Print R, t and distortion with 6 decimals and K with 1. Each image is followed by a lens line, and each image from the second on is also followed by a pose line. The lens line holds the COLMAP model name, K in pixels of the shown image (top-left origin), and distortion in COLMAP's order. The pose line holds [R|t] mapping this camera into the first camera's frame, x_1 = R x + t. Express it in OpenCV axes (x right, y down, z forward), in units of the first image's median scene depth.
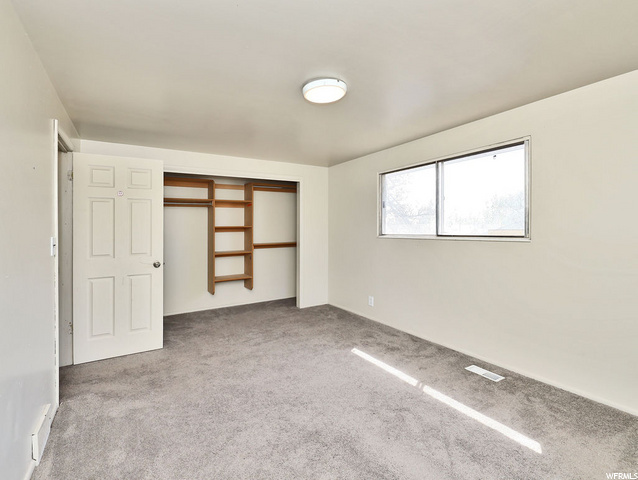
lens RADIAL K [[299.4, 0, 319.0], [0, 299.4, 240.0], [0, 0, 1]] dist [-0.001099, 0.000228]
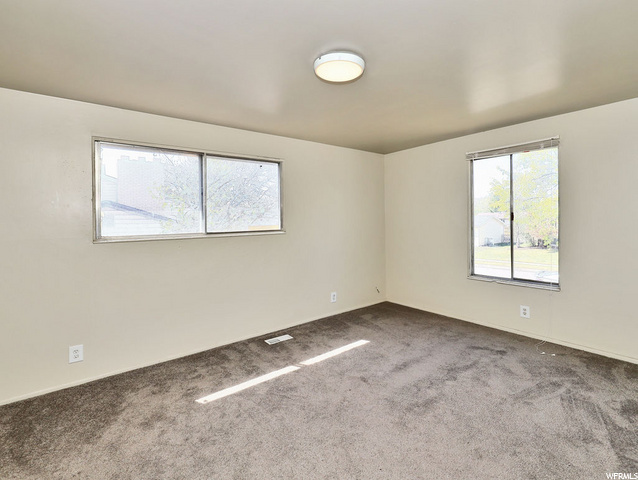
lens RADIAL K [[299.4, 0, 319.0], [0, 299.4, 240.0], [0, 0, 1]] dist [-0.001099, 0.000228]
pose [[-0.085773, -0.050152, 0.995052, -0.668544], [0.055278, 0.996954, 0.055013, -0.032414], [-0.994780, 0.059723, -0.082740, 0.881116]]
